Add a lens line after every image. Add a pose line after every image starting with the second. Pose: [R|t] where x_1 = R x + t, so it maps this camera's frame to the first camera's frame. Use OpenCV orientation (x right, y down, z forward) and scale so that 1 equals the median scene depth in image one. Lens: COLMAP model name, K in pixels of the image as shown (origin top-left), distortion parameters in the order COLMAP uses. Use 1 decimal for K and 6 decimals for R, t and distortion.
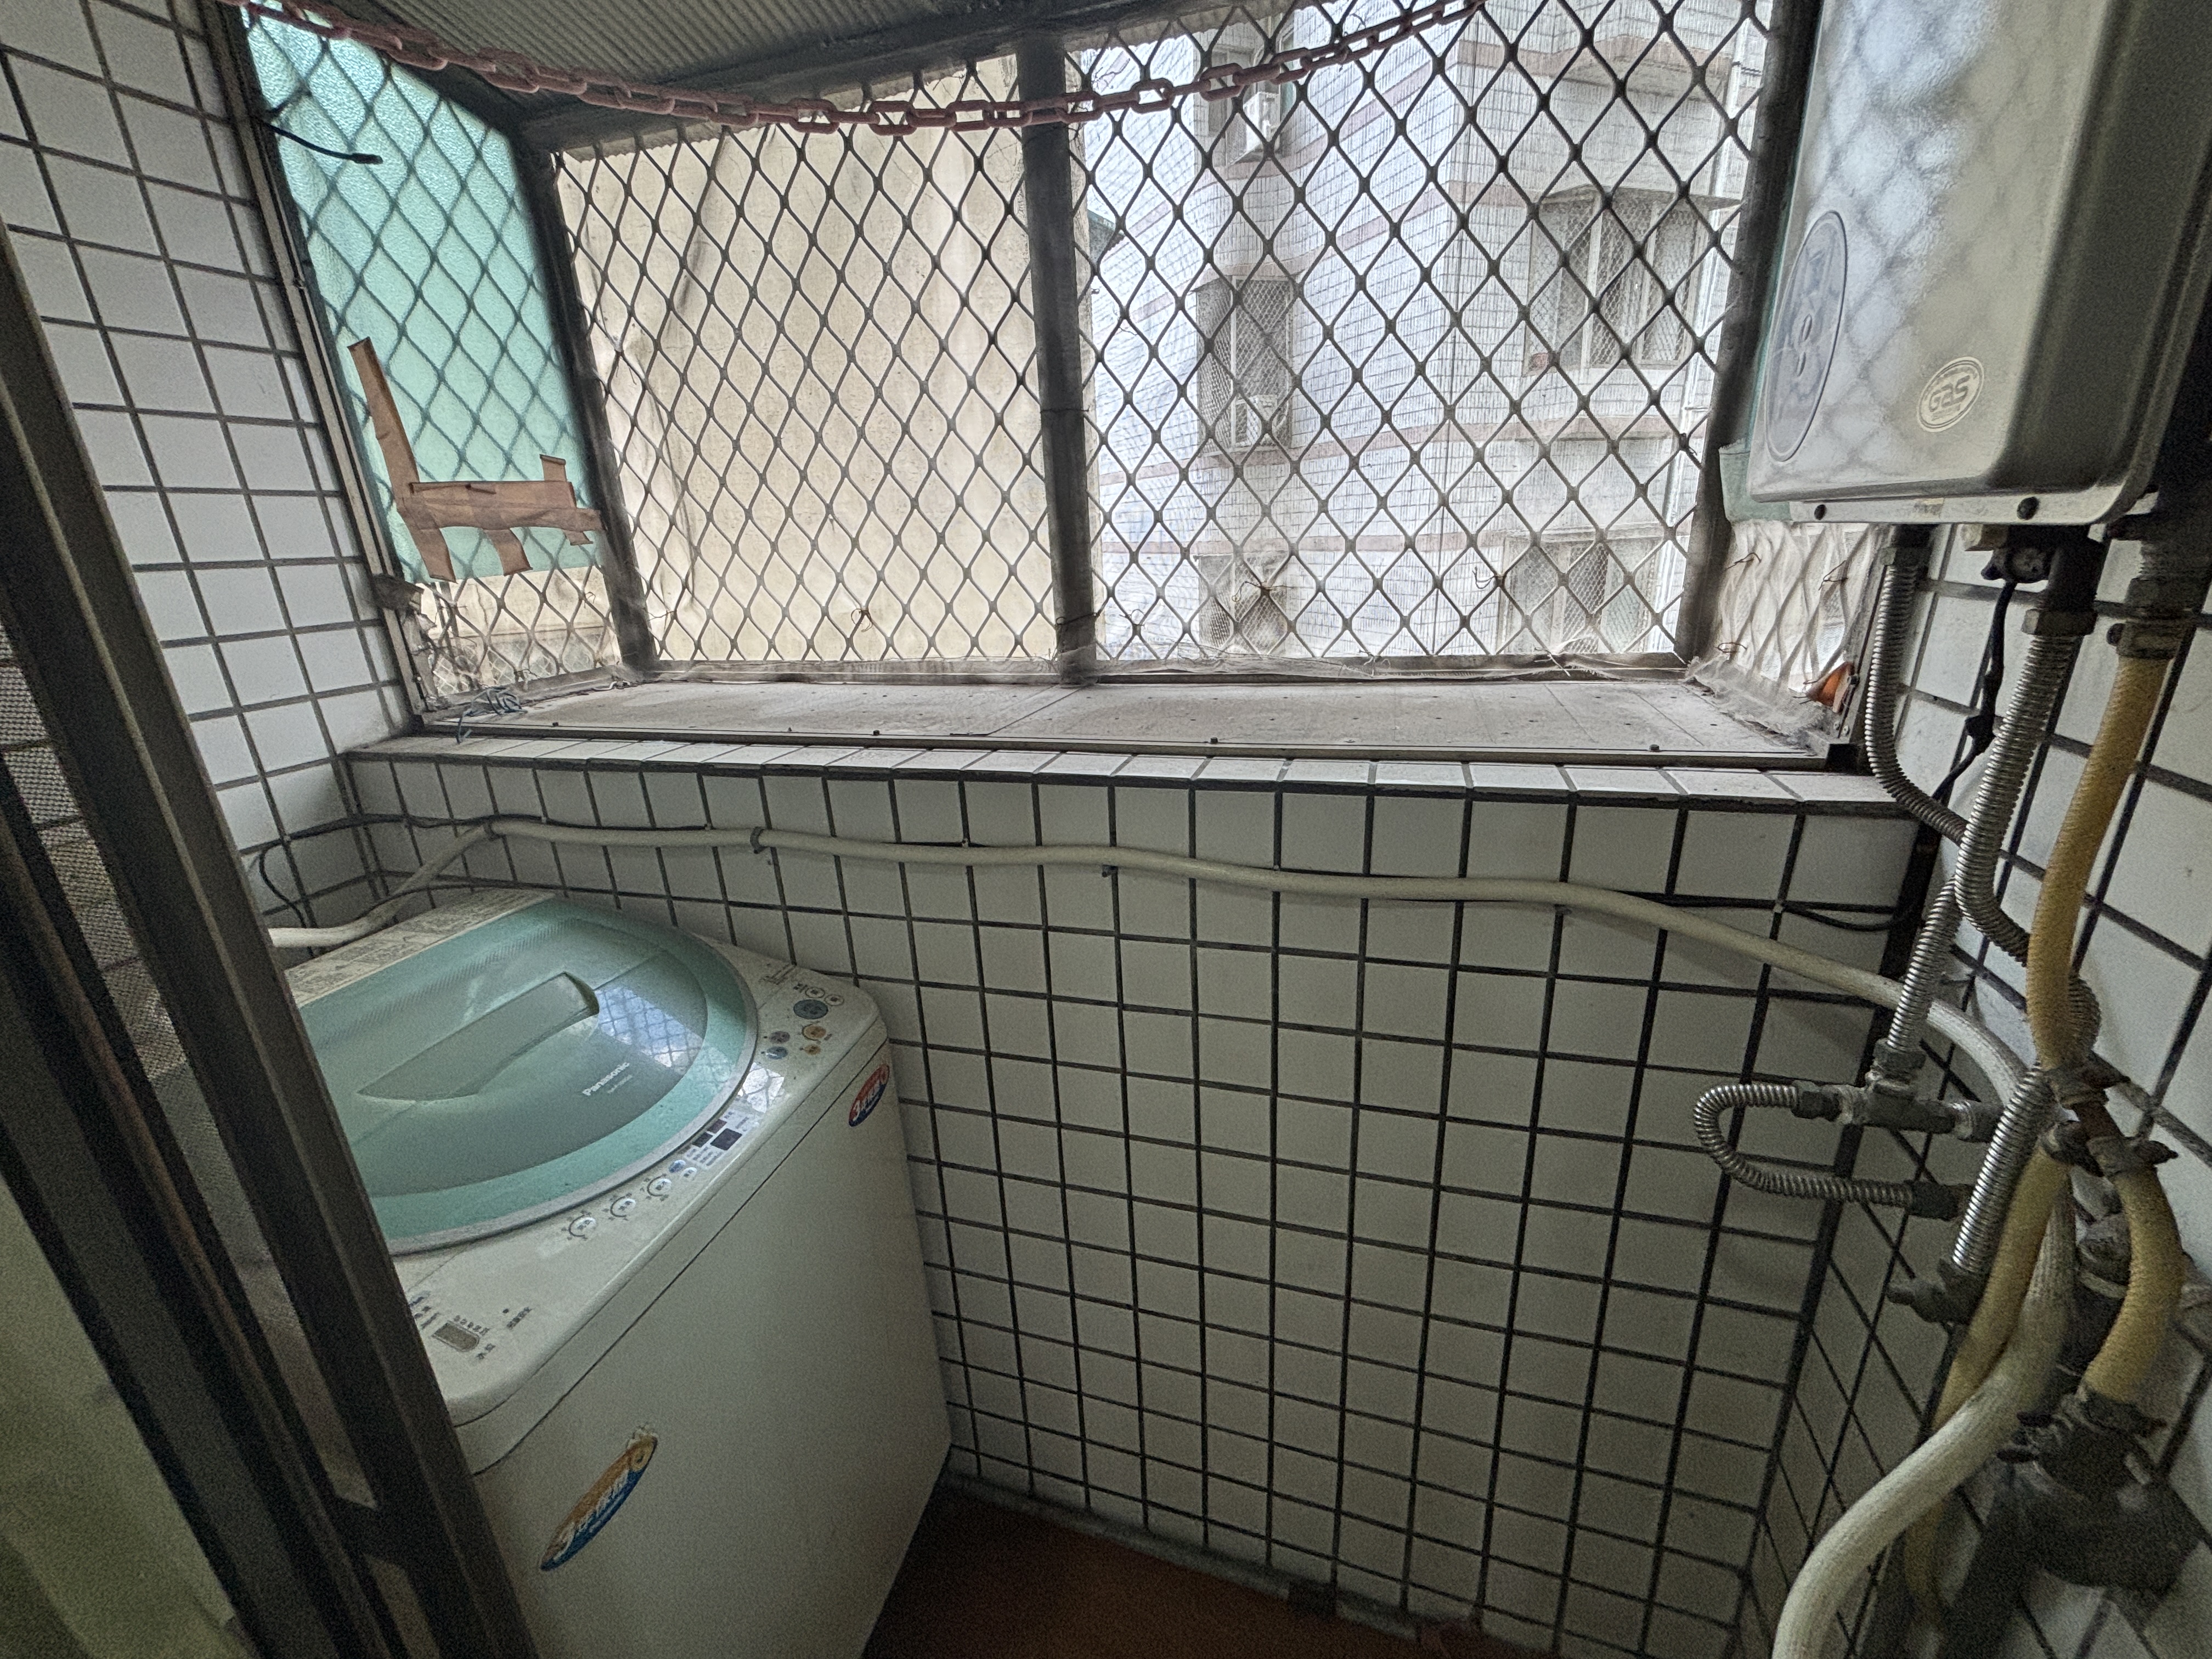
lens RADIAL K [[900.4, 0, 1106.0], [0, 900.4, 829.5], [0, 0, 1]] dist [-0.000401, 0.000376]
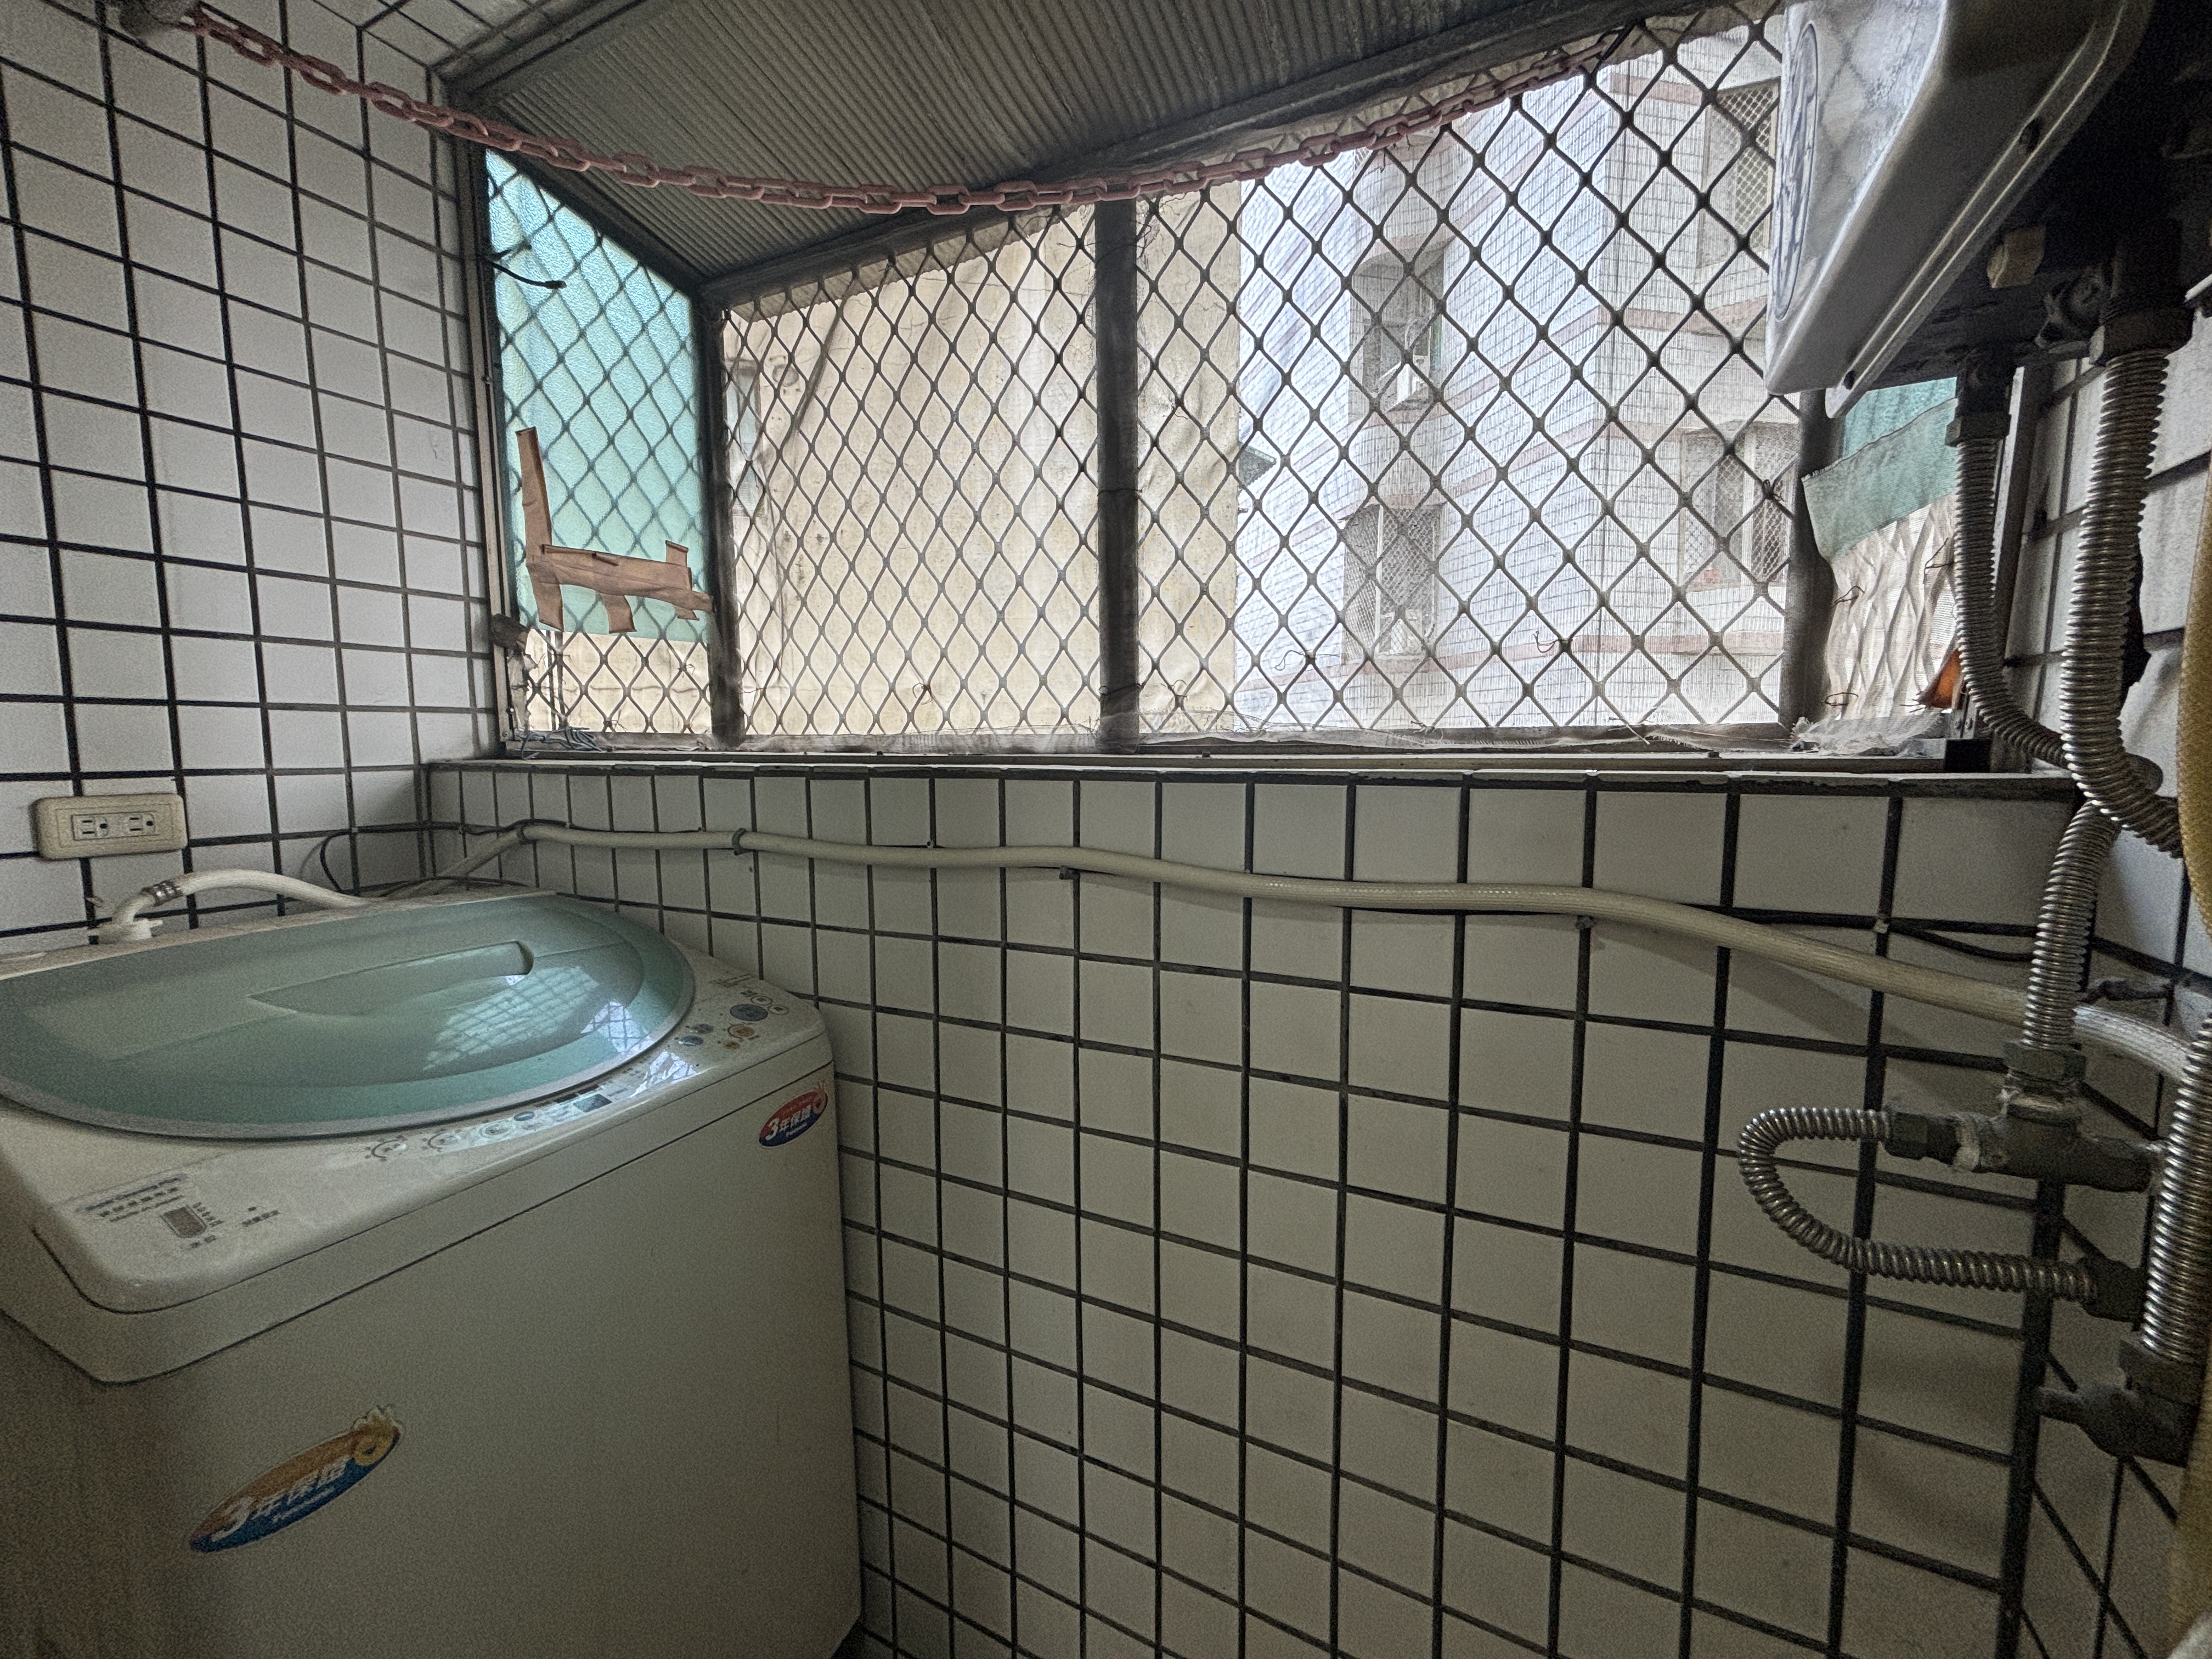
lens RADIAL K [[893.1, 0, 1106.0], [0, 893.1, 829.5], [0, 0, 1]] dist [0.001194, -0.000690]
pose [[0.984233, 0.058824, -0.166809, 0.138381], [-0.094487, 0.972098, -0.214704, 0.140940], [0.149525, 0.227080, 0.962329, 0.099391]]
